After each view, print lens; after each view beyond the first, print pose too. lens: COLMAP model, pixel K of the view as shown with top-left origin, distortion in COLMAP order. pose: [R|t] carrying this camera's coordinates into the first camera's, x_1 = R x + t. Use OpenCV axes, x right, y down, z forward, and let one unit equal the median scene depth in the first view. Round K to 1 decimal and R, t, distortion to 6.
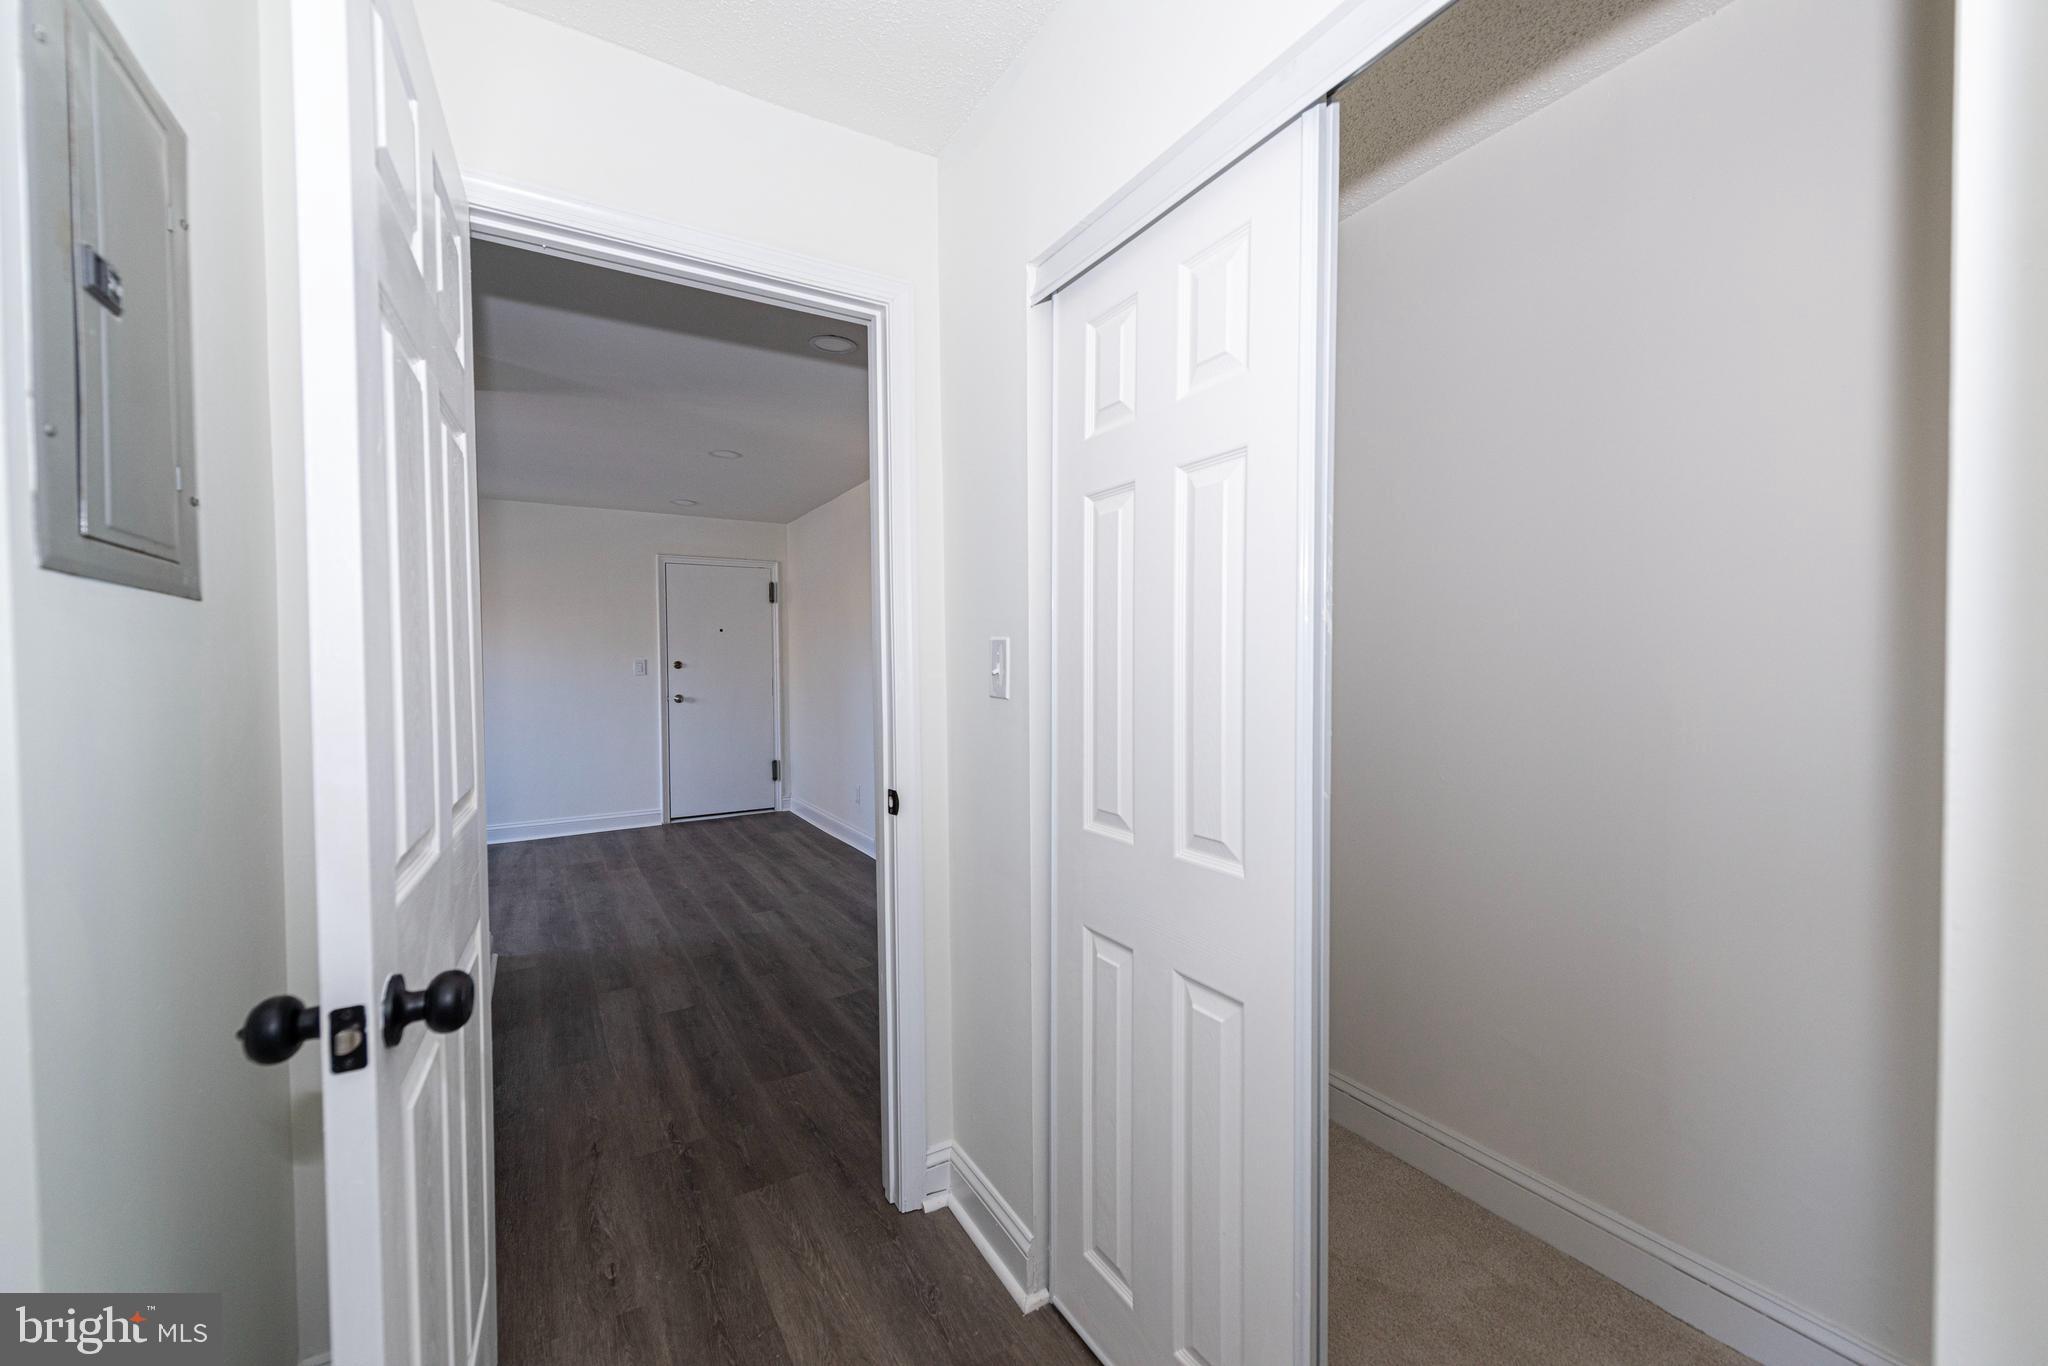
lens RADIAL K [[804.1, 0, 1028.9], [0, 804.1, 679.7], [0, 0, 1]] dist [0.016240, -0.005761]
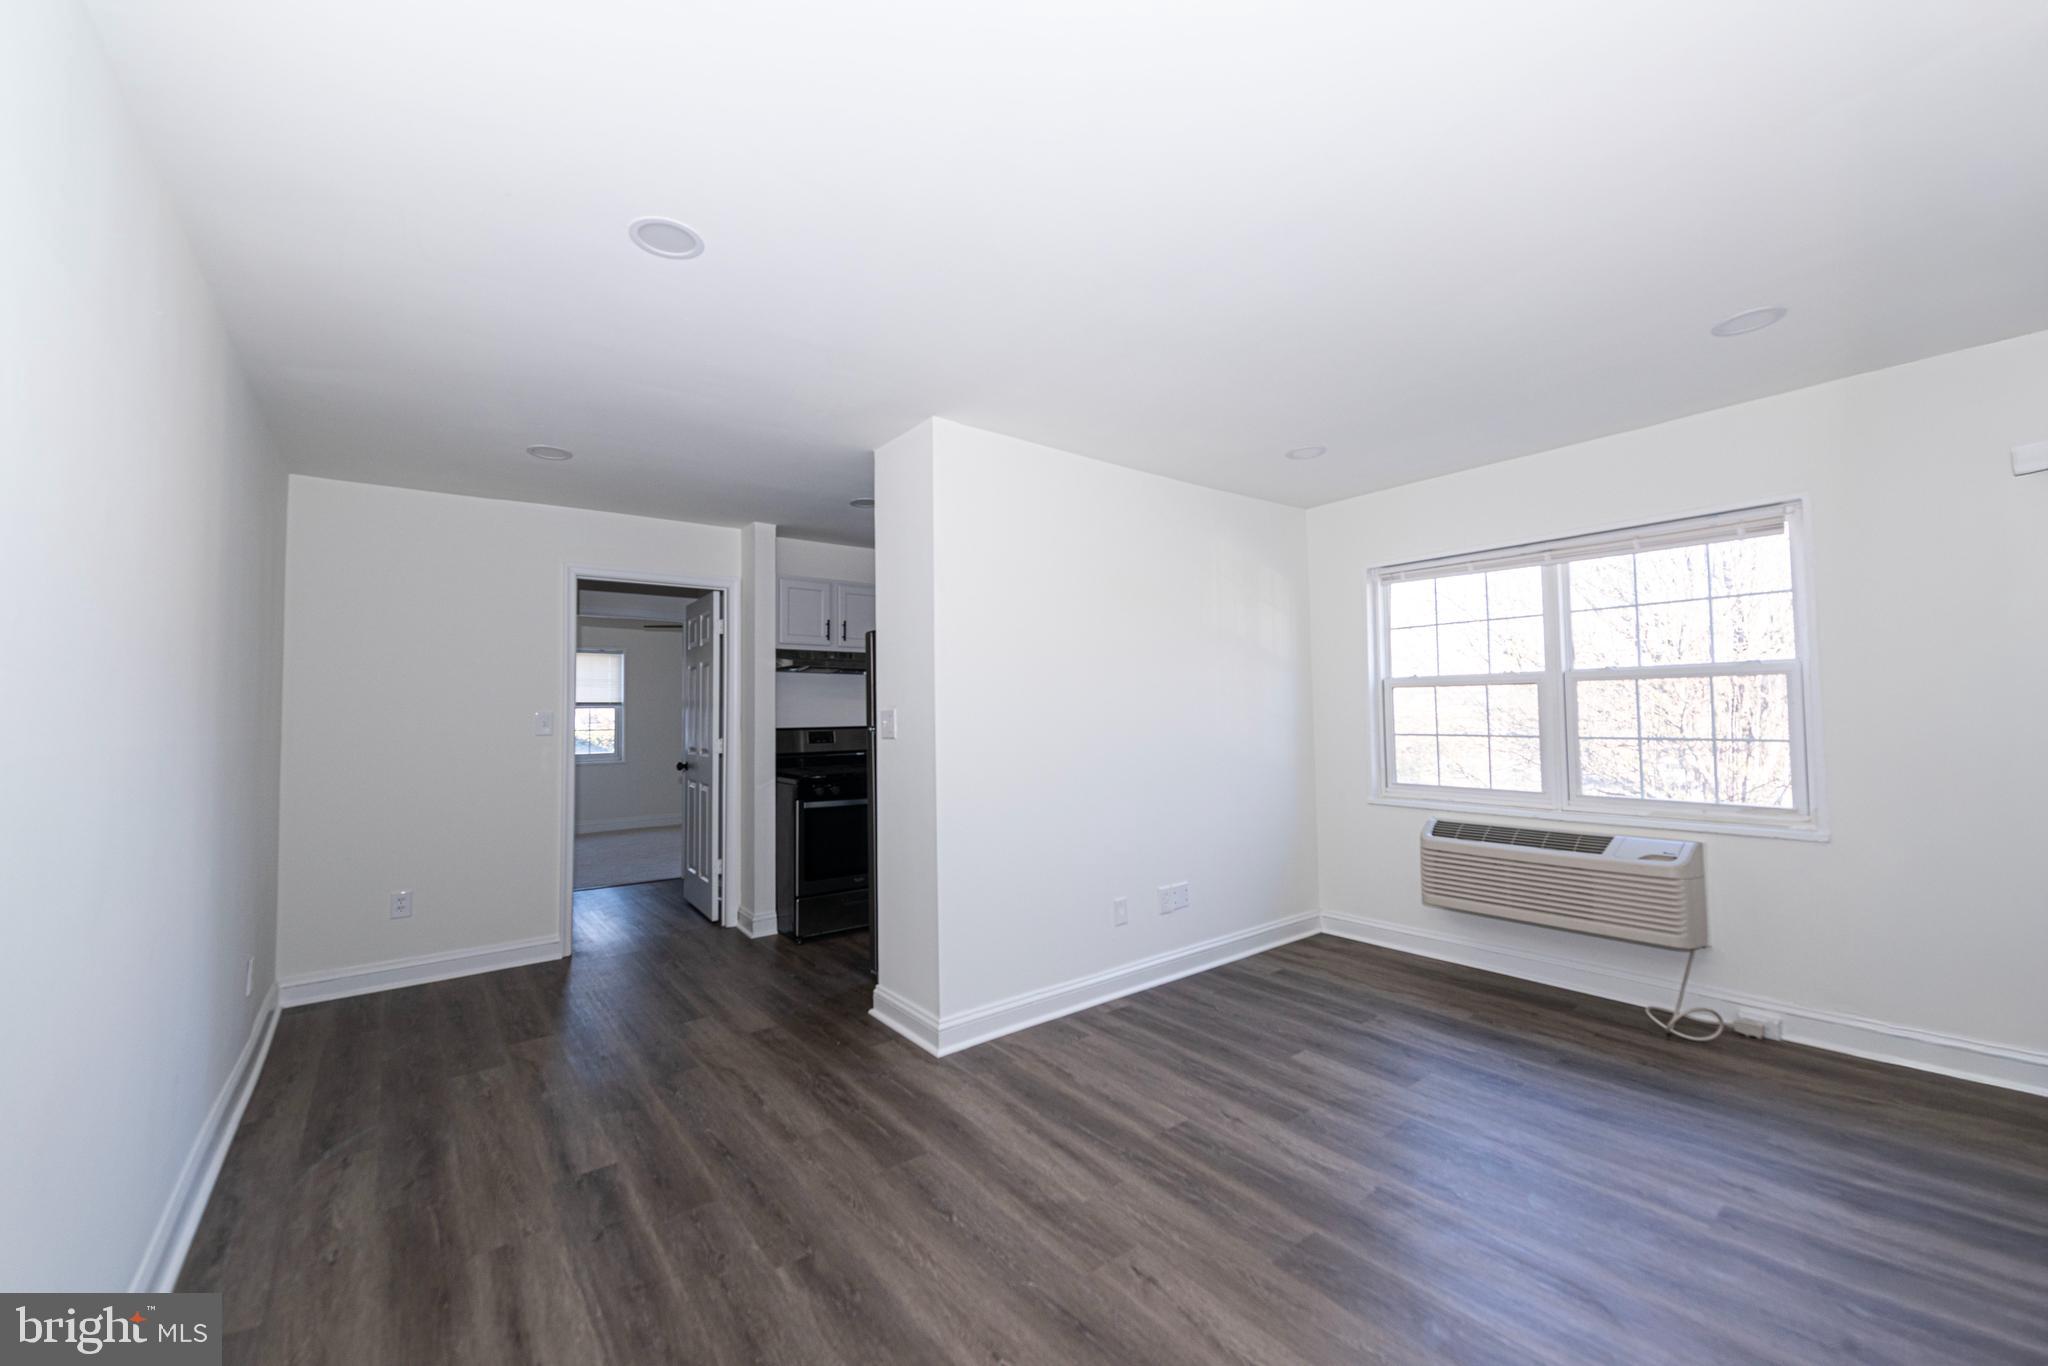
lens RADIAL K [[804.1, 0, 1028.9], [0, 804.1, 679.7], [0, 0, 1]] dist [0.016240, -0.005761]
pose [[-0.993832, 0.018098, -0.109409, -0.562399], [0.020160, 0.999639, -0.017773, -0.031603], [0.109047, -0.019869, -0.993838, 1.571648]]
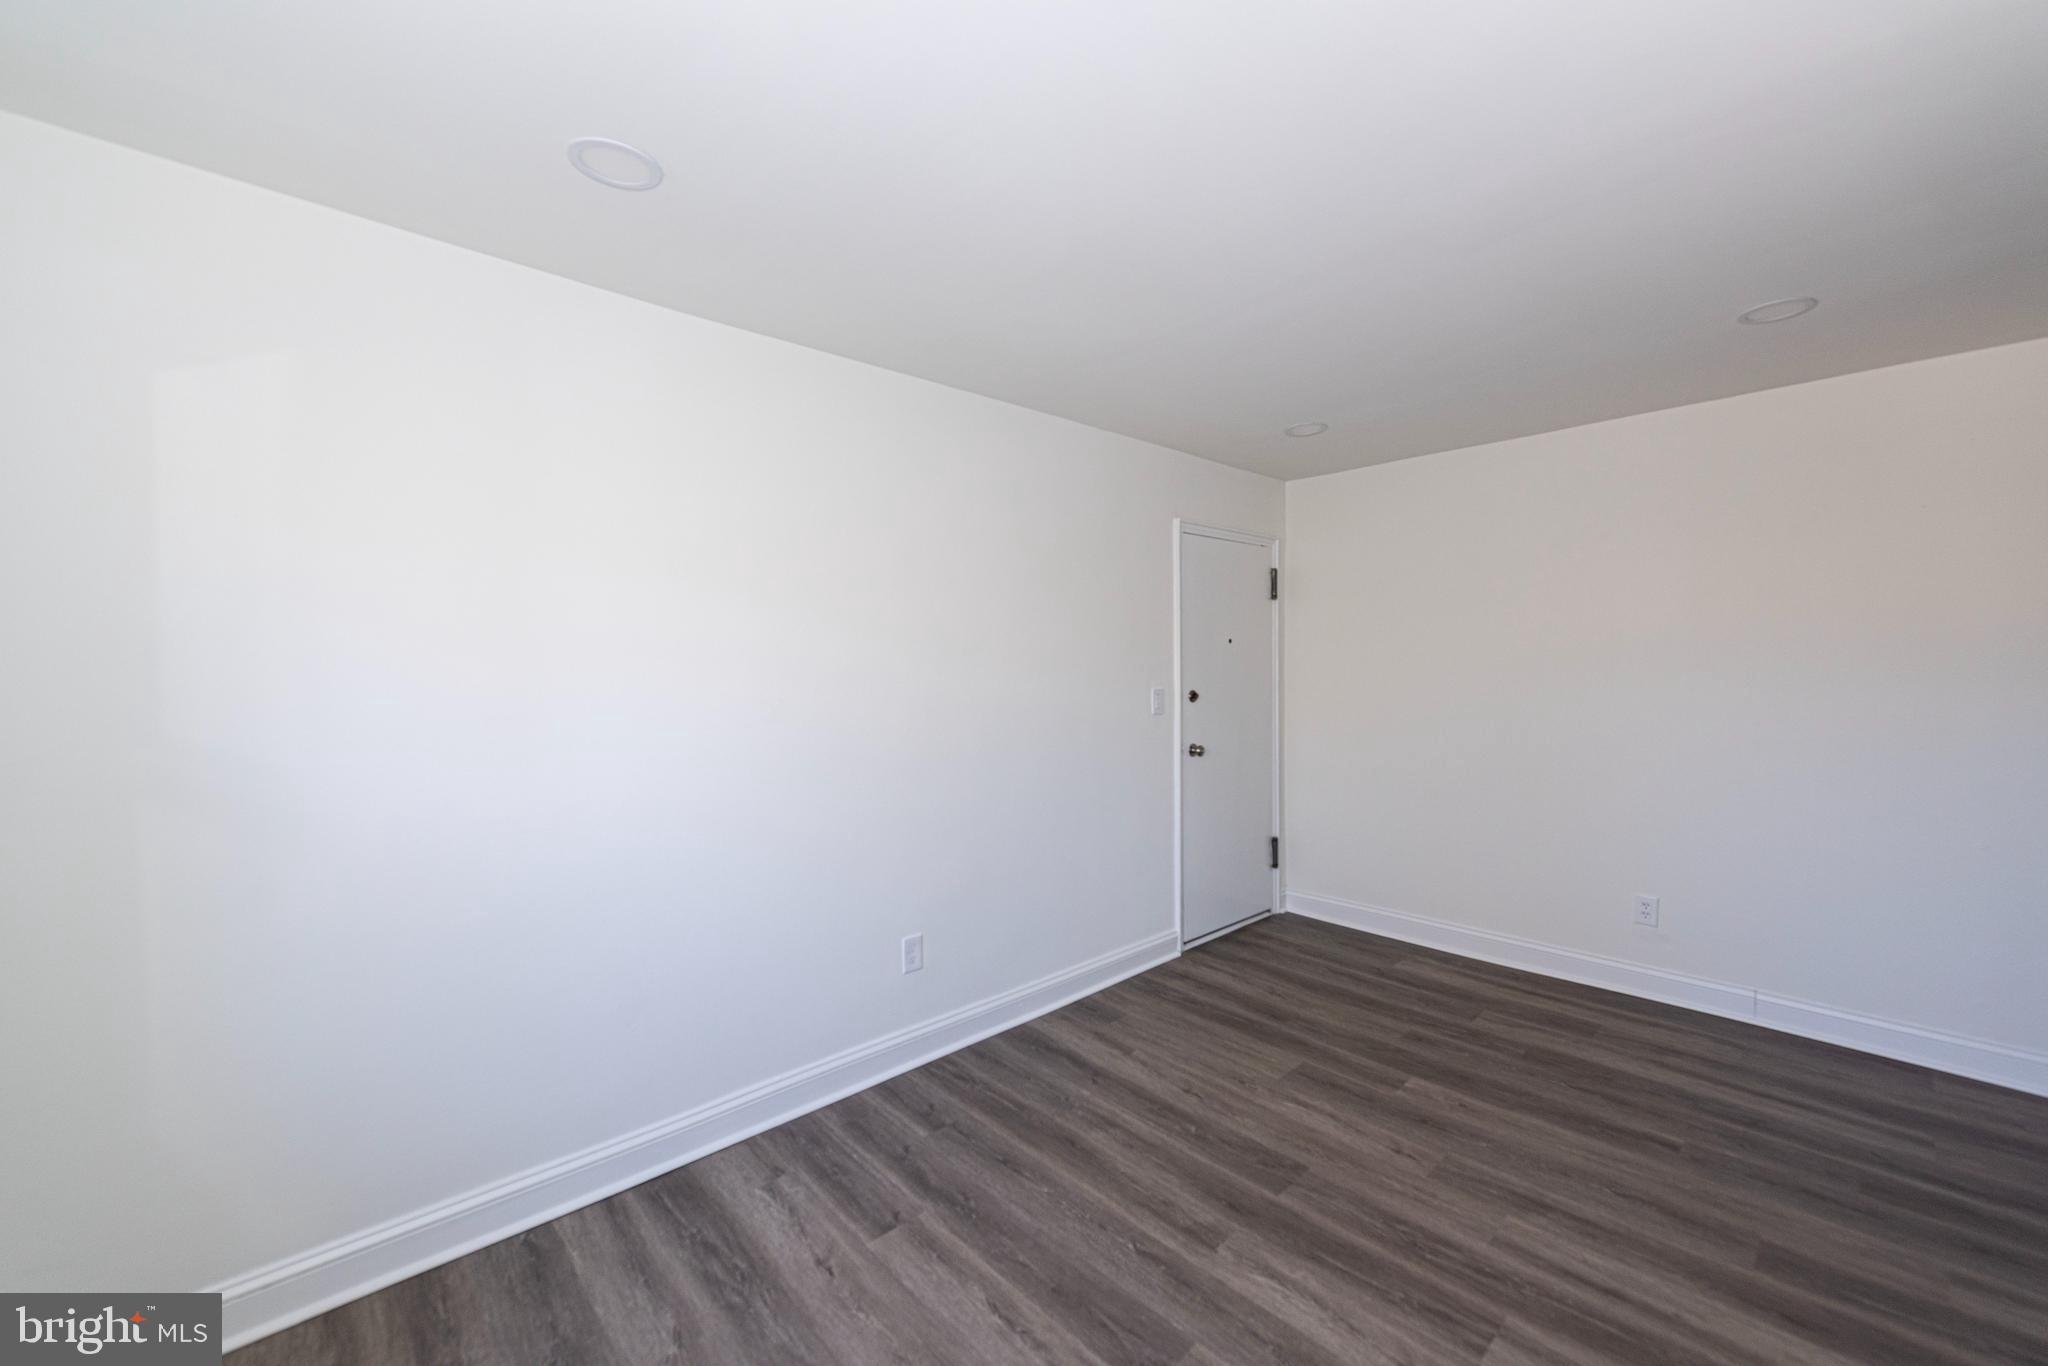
lens RADIAL K [[804.1, 0, 1028.9], [0, 804.1, 679.7], [0, 0, 1]] dist [0.016240, -0.005761]
pose [[0.980594, -0.003419, 0.196017, -1.034887], [0.004809, 0.999967, -0.006617, -0.041779], [-0.195988, 0.007431, 0.980578, 0.625408]]
